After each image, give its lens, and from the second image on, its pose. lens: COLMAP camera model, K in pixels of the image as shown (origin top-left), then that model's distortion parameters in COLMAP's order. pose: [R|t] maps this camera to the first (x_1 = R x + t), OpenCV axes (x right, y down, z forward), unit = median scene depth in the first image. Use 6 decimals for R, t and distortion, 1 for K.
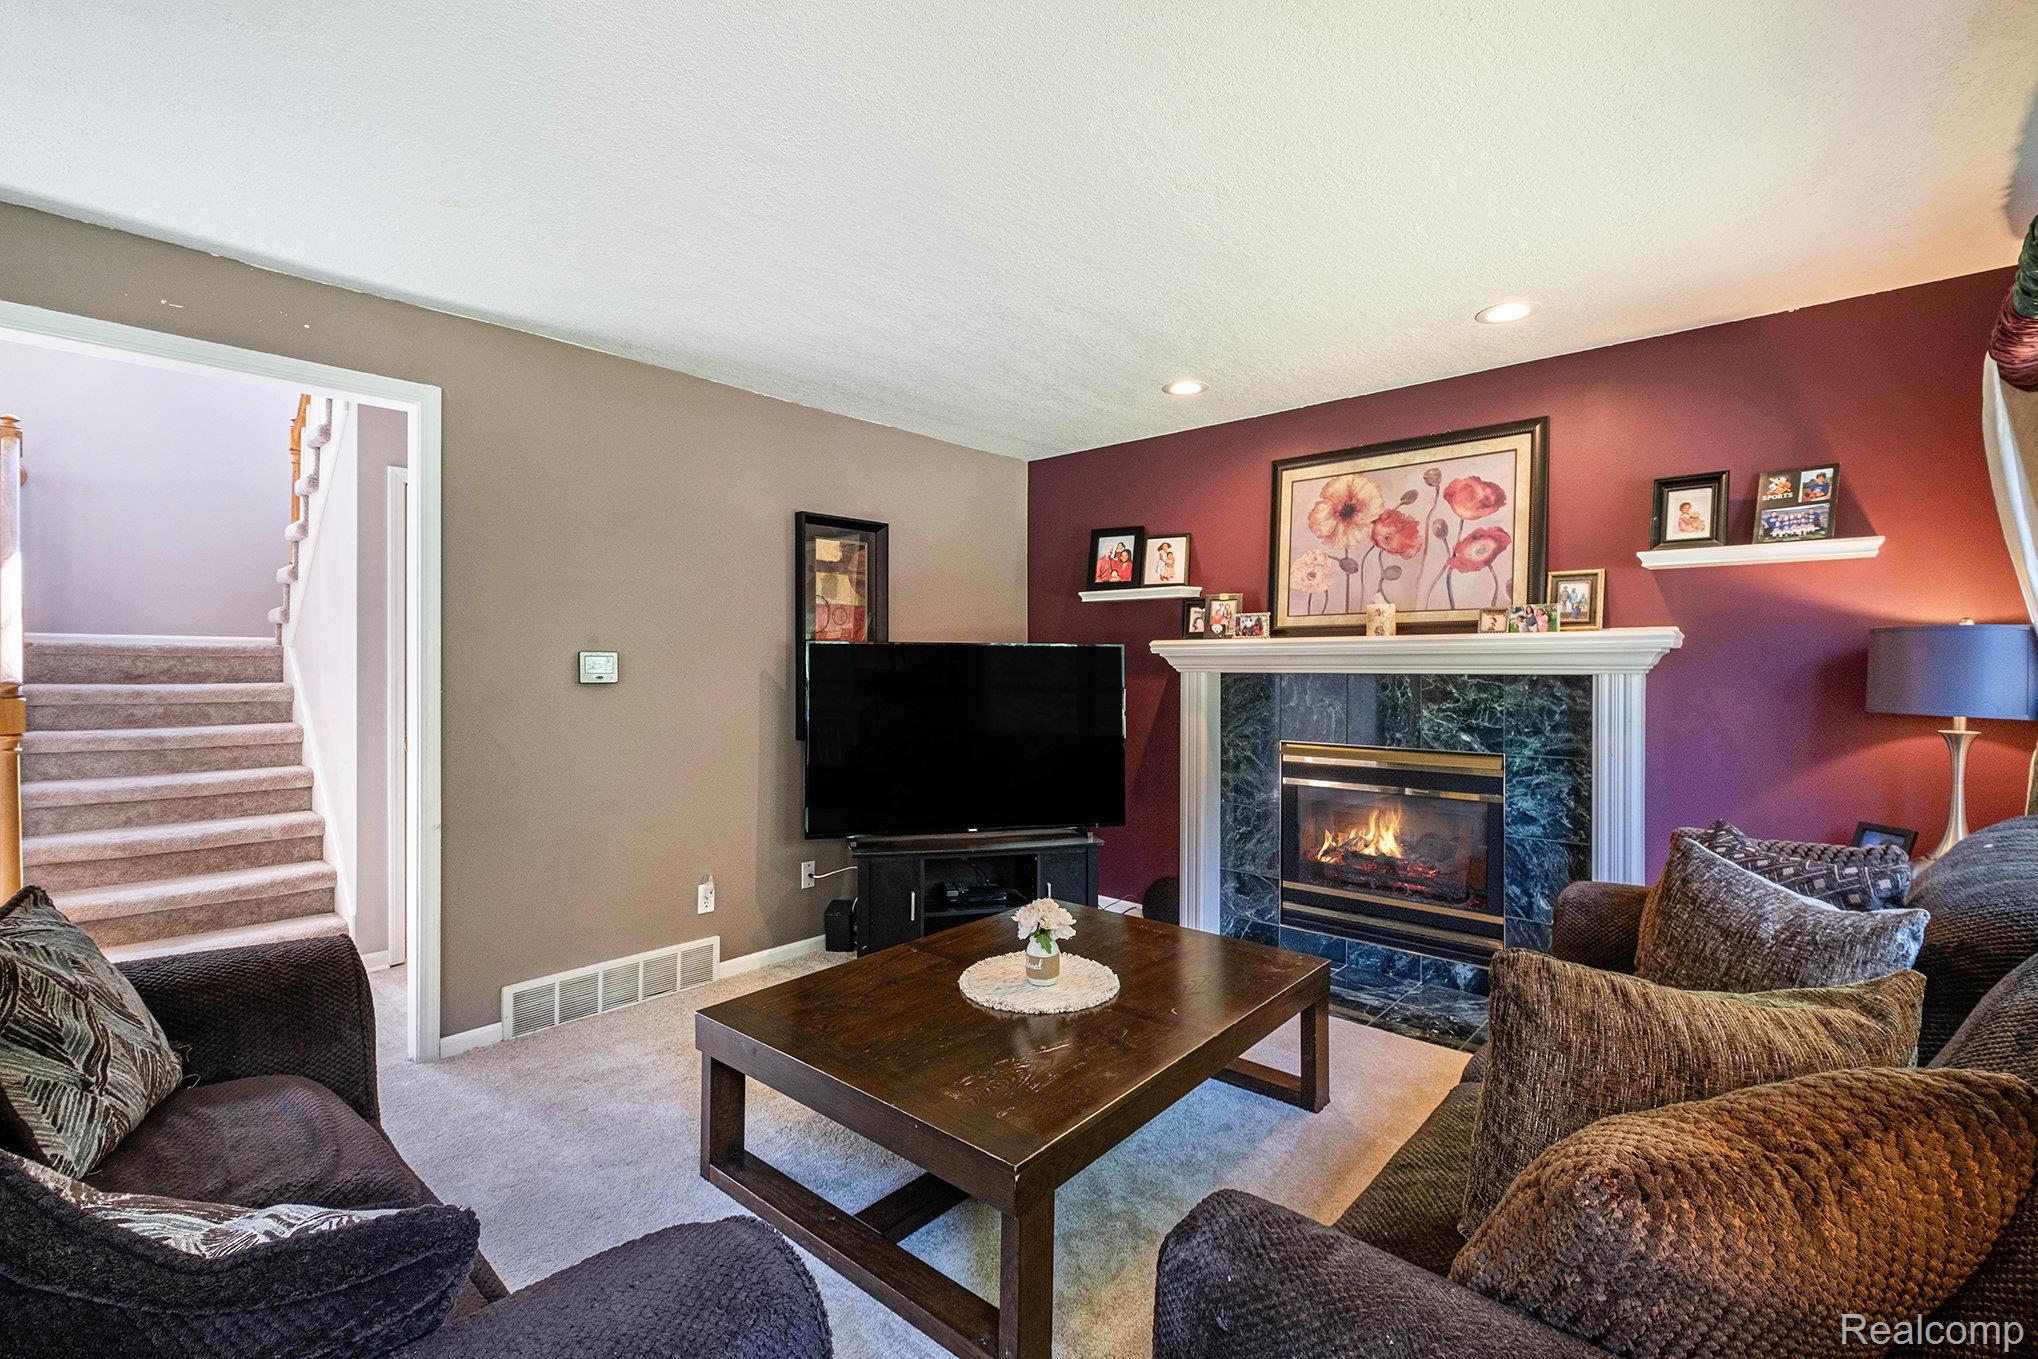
lens RADIAL K [[892.7, 0, 1018.4], [0, 892.7, 670.6], [0, 0, 1]] dist [0.001785, -0.000604]
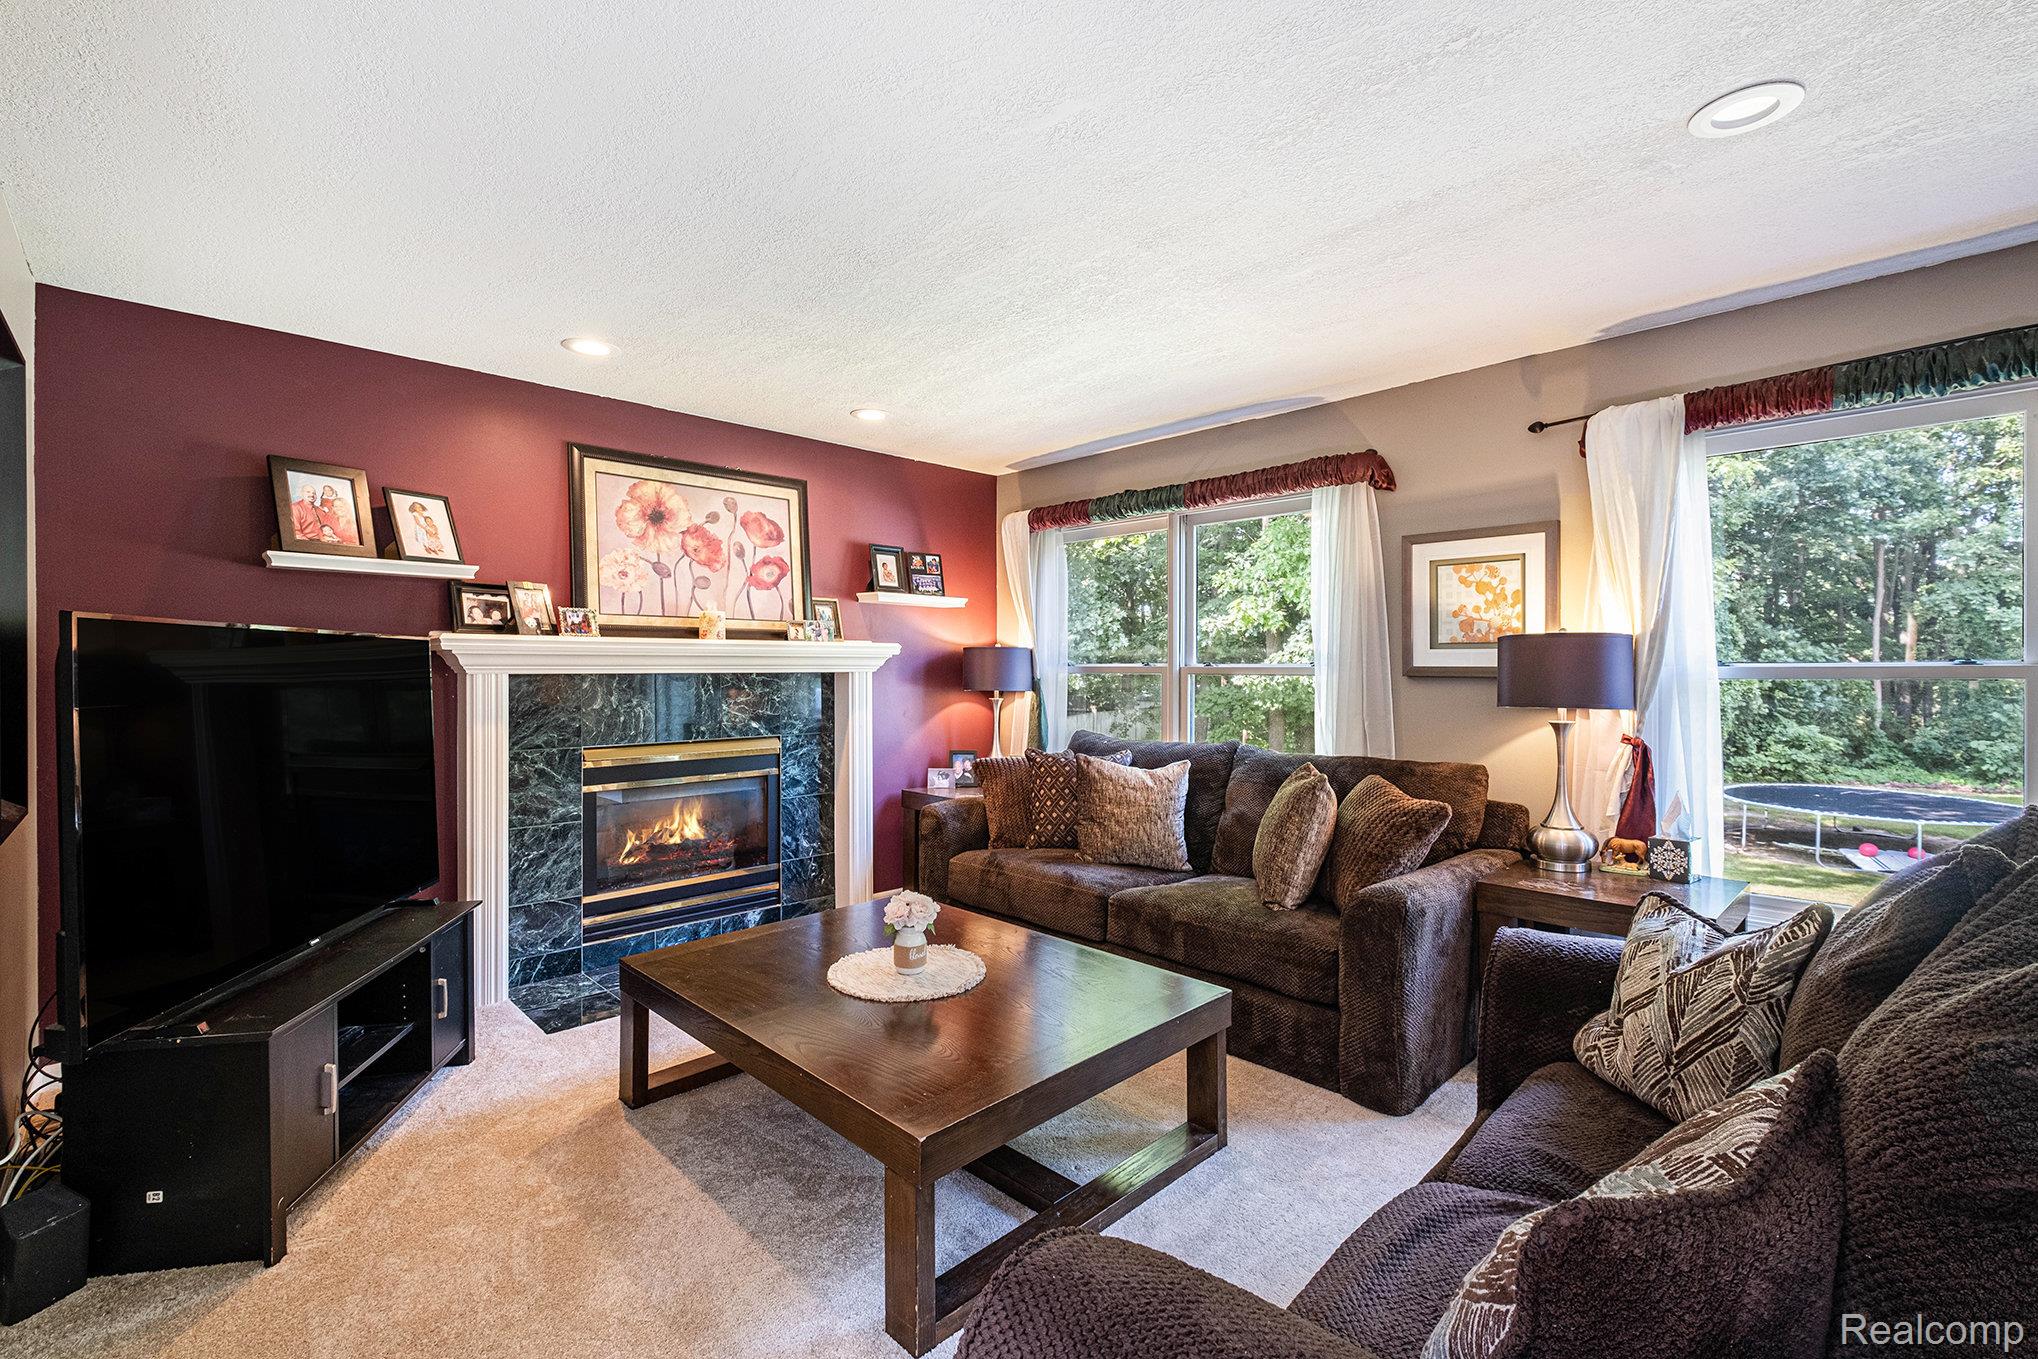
lens RADIAL K [[892.7, 0, 1018.1], [0, 892.7, 675.9], [0, 0, 1]] dist [0.001785, -0.000604]
pose [[0.075983, -0.009227, 0.997066, -0.651883], [0.006814, 0.999939, 0.008734, -0.000410], [-0.997086, 0.006130, 0.076041, 0.519682]]
